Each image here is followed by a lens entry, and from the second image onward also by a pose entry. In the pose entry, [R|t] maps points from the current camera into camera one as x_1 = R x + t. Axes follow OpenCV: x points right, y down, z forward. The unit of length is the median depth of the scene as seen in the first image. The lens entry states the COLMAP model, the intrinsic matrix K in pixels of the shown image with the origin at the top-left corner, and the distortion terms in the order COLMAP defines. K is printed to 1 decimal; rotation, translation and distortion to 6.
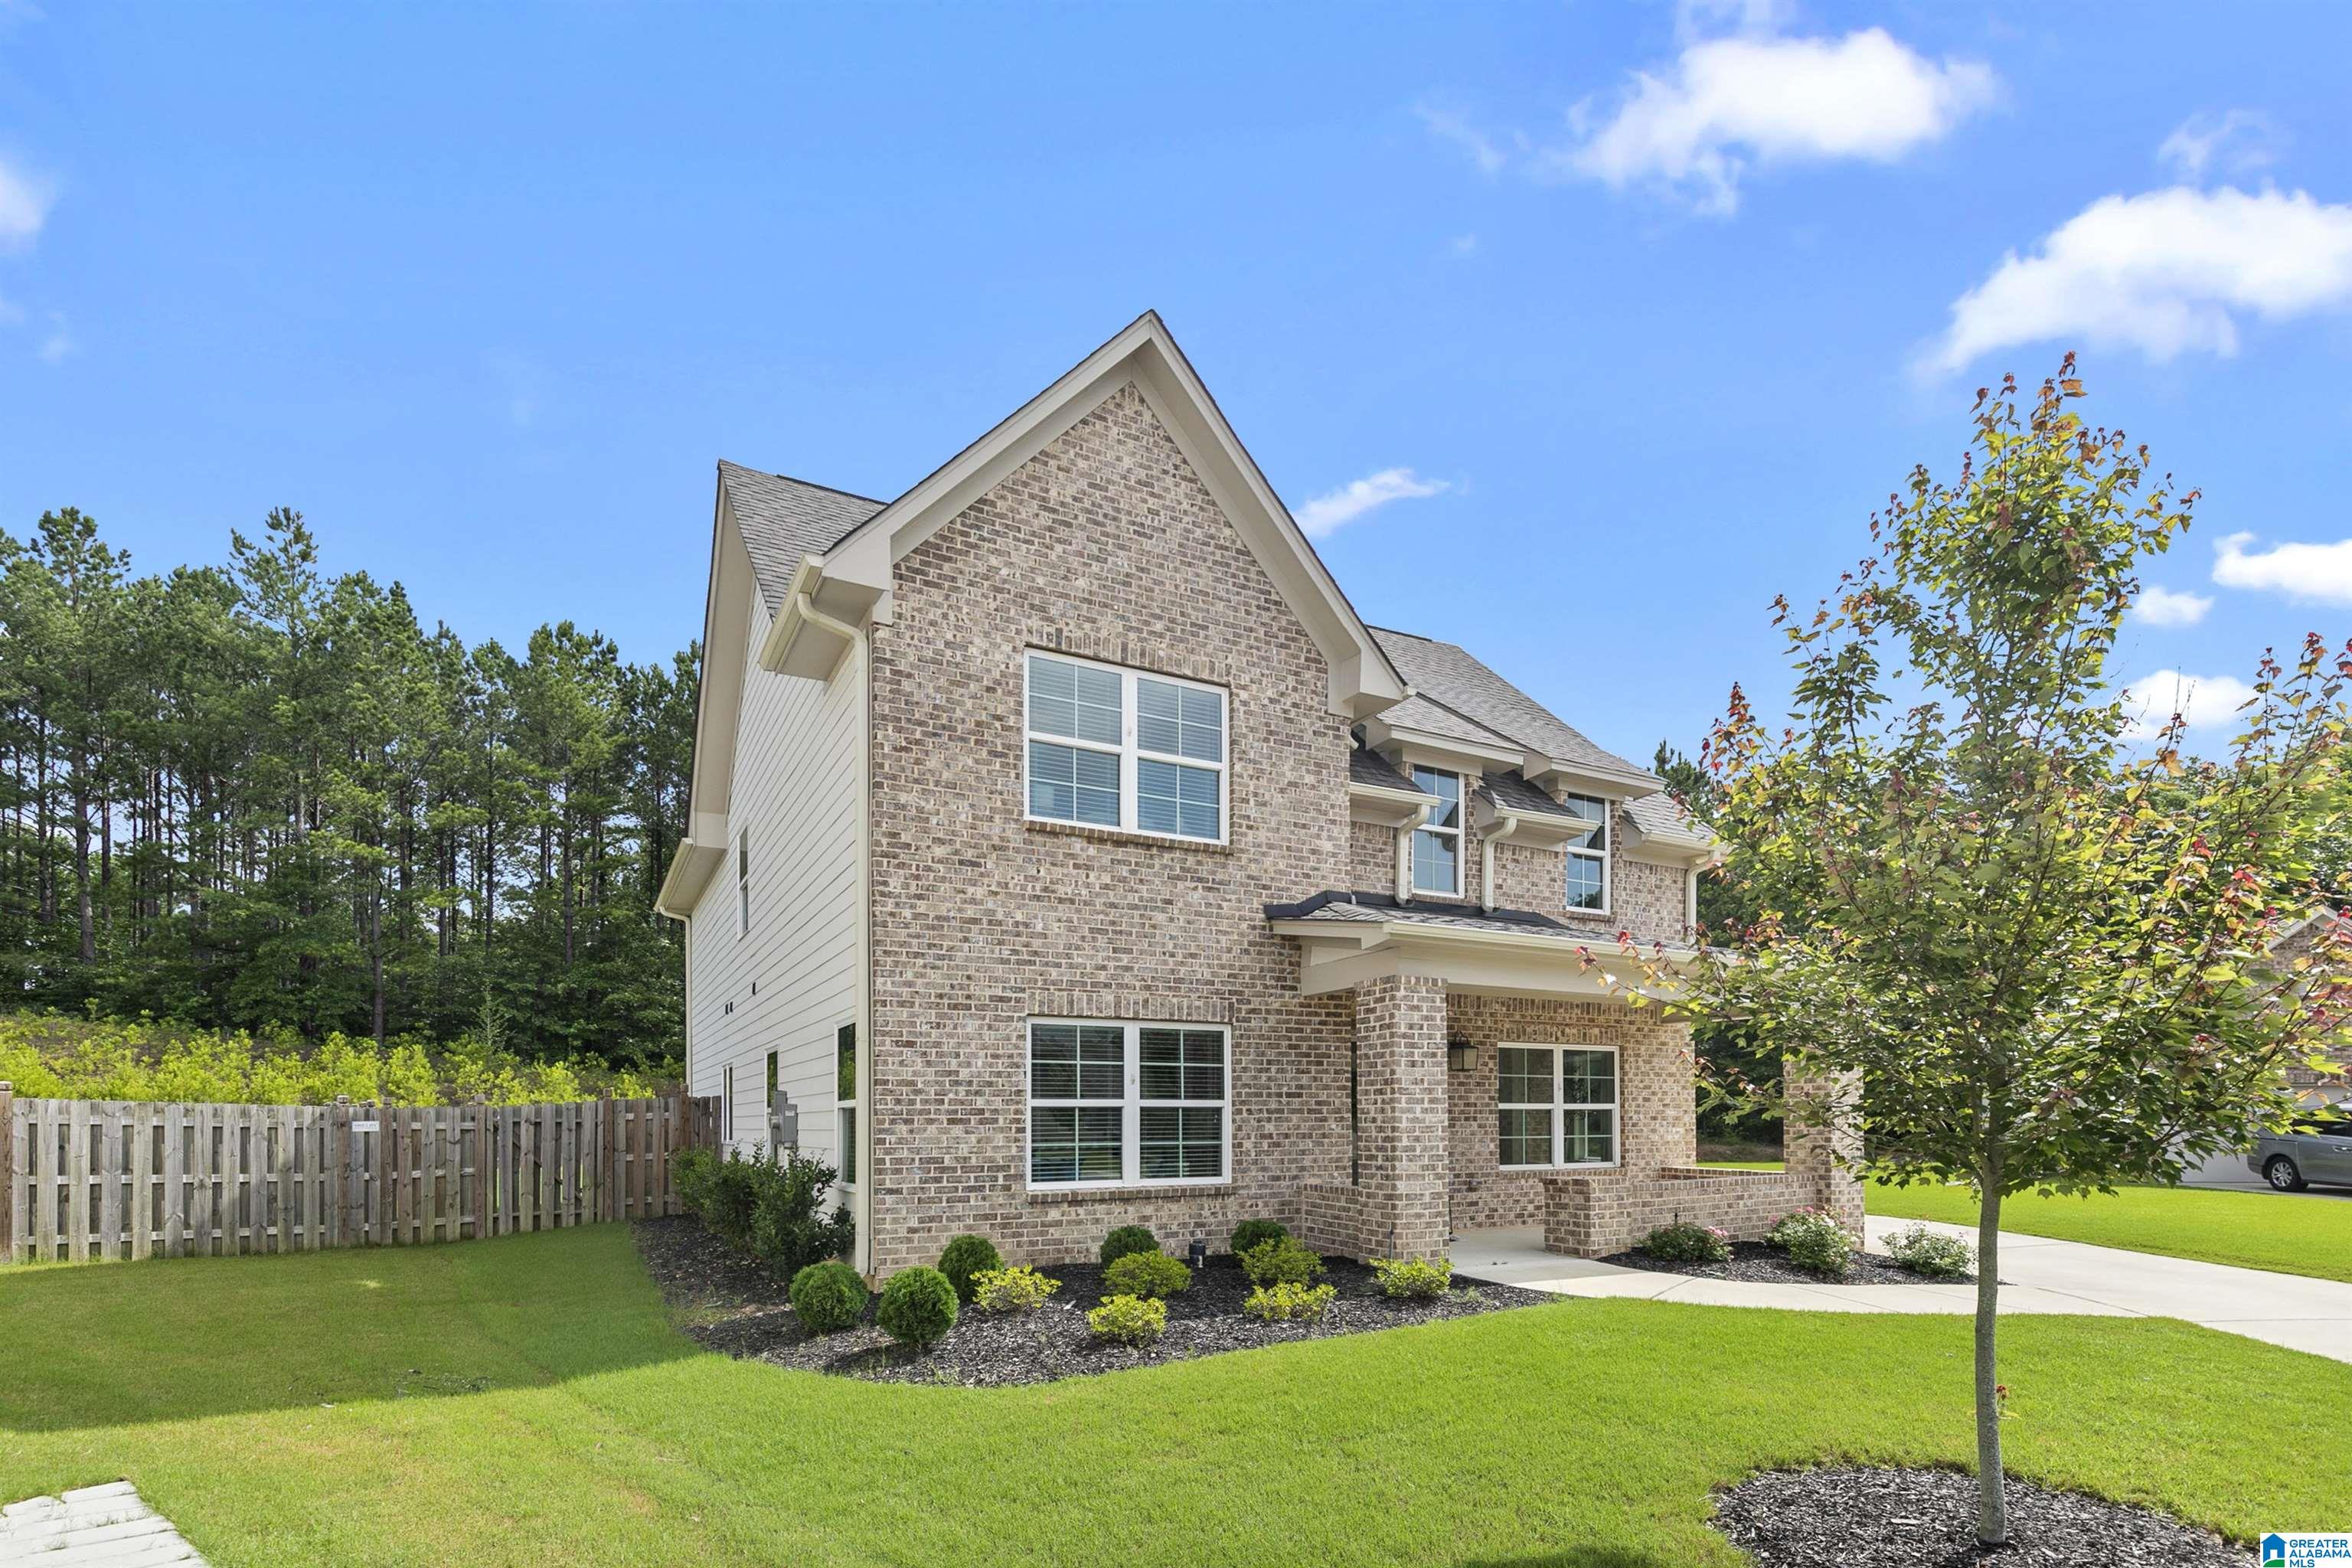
lens RADIAL K [[1123.5, 0, 1181.6], [0, 1123.5, 972.3], [0, 0, 1]] dist [0.022092, 0.000052]
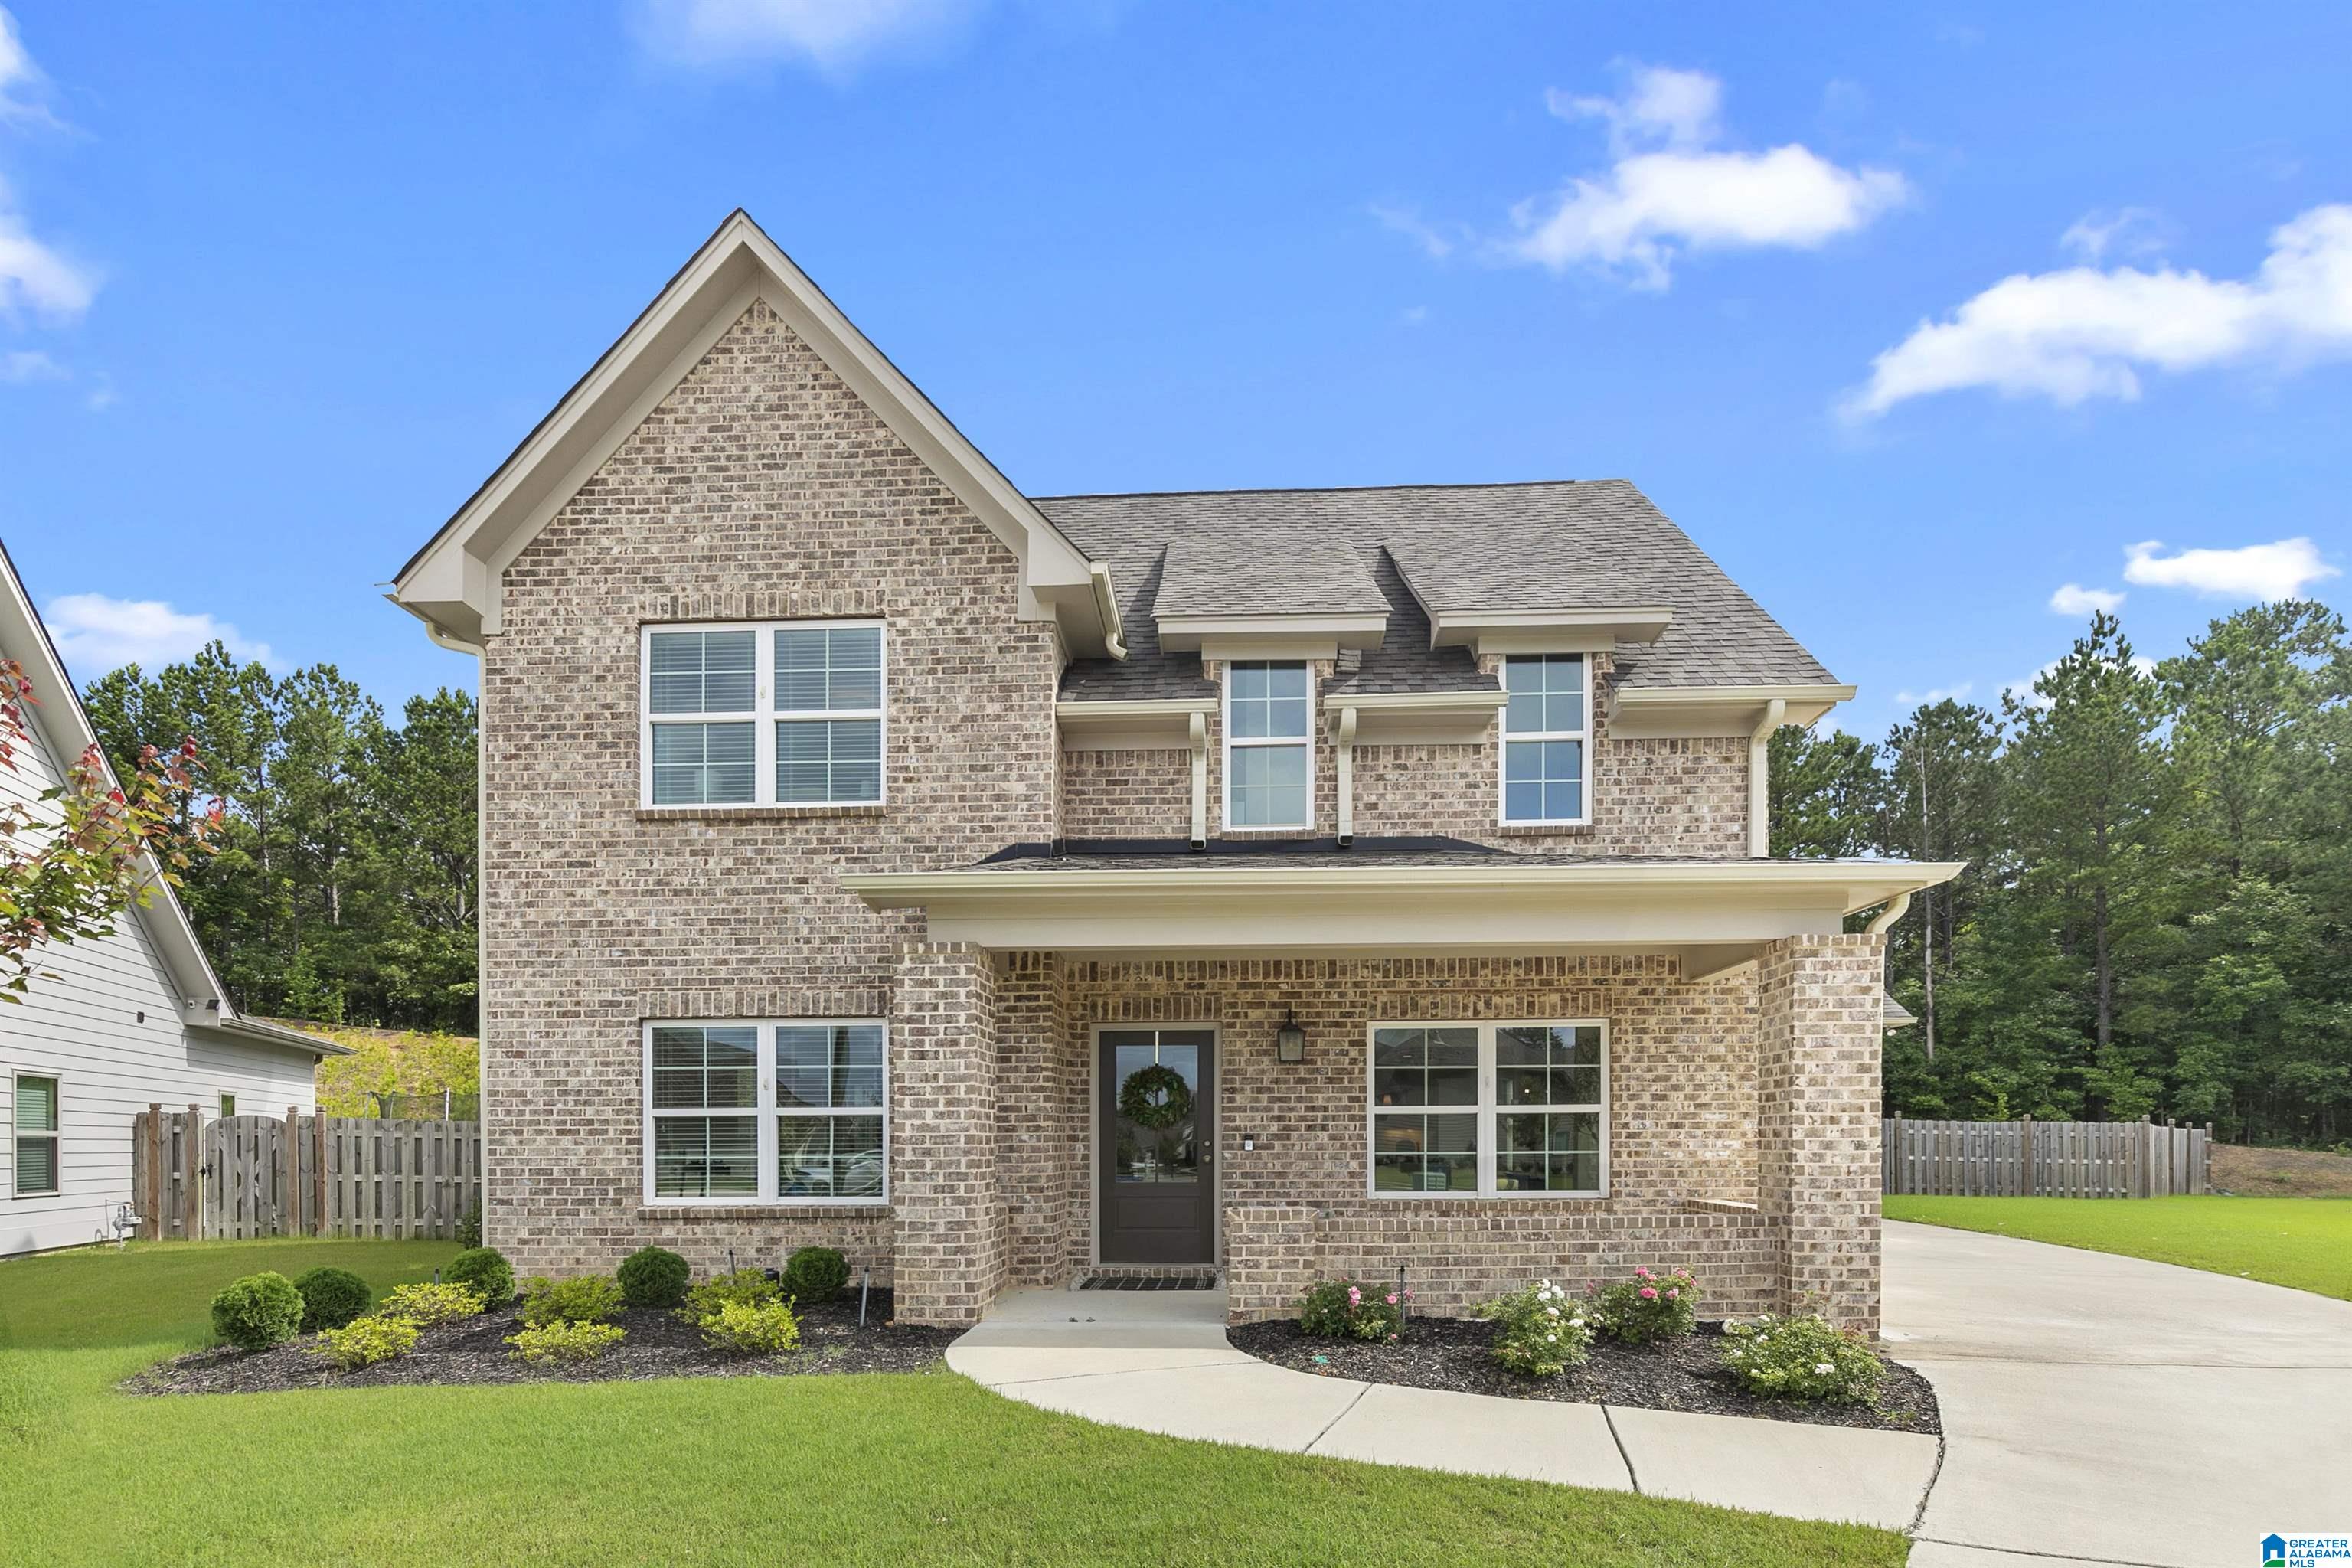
lens RADIAL K [[1193.4, 0, 1172.7], [0, 1193.4, 1016.9], [0, 0, 1]] dist [0.001732, 0.000218]
pose [[0.861102, -0.053547, -0.505604, 0.707089], [0.068182, 0.997618, 0.010467, 0.053279], [0.503839, -0.043486, 0.862702, 0.347517]]
